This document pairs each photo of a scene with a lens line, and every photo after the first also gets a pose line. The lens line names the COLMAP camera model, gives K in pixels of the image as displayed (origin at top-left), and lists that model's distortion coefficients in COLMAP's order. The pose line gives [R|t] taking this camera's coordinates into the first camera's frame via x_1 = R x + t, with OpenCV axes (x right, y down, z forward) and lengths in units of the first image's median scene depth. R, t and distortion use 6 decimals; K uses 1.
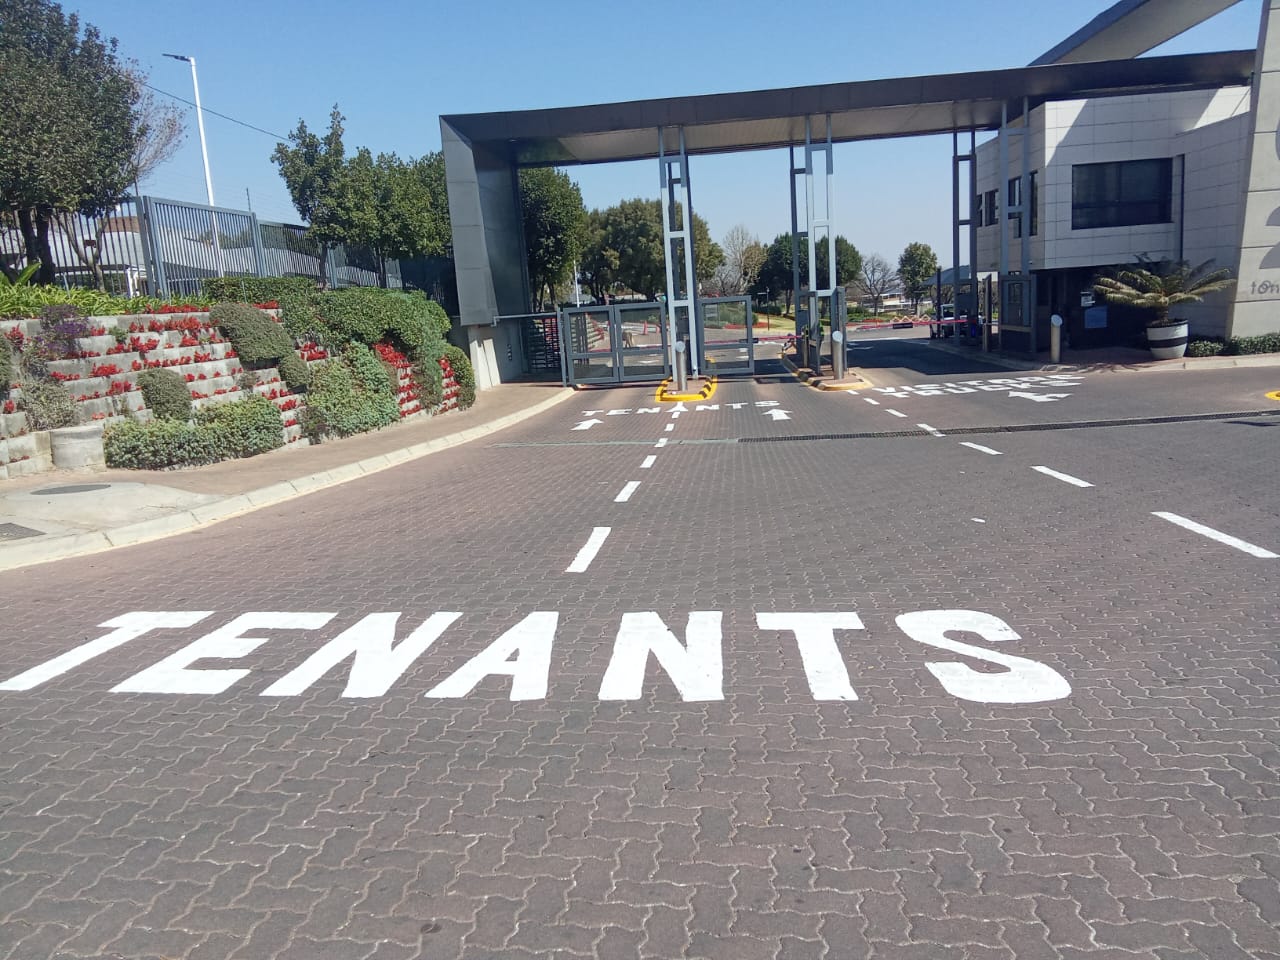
lens RADIAL K [[1013.2, 0, 640.0], [0, 1013.2, 480.0], [0, 0, 1]] dist [0.102347, -0.178250]
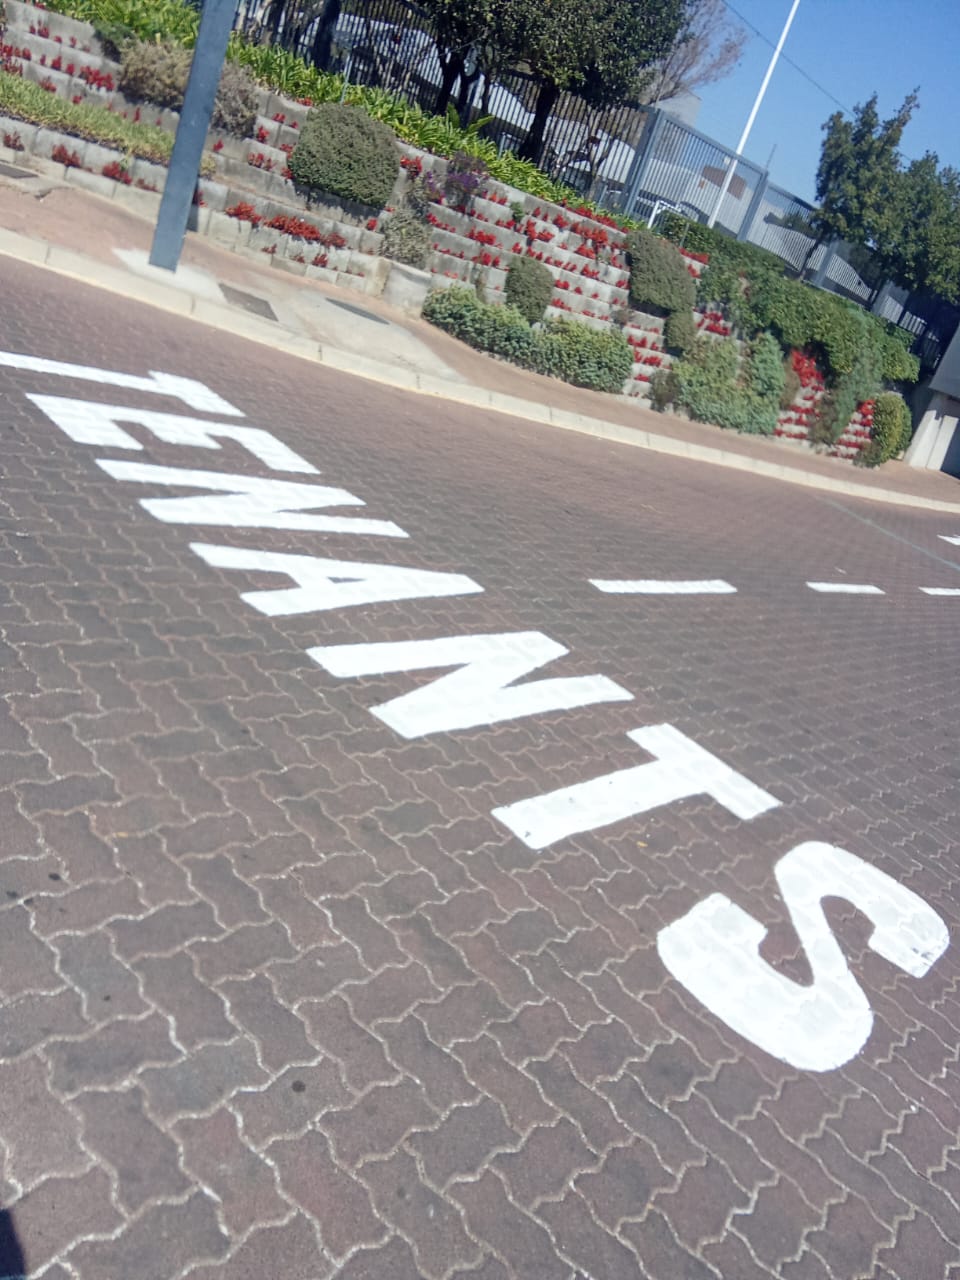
lens RADIAL K [[1013.2, 0, 480.0], [0, 1013.2, 640.0], [0, 0, 1]] dist [0.102347, -0.178250]
pose [[0.716458, 0.525332, -0.459037, 0.134537], [-0.463979, 0.850188, 0.248803, -0.016328], [0.520972, 0.034726, 0.852867, 0.129894]]
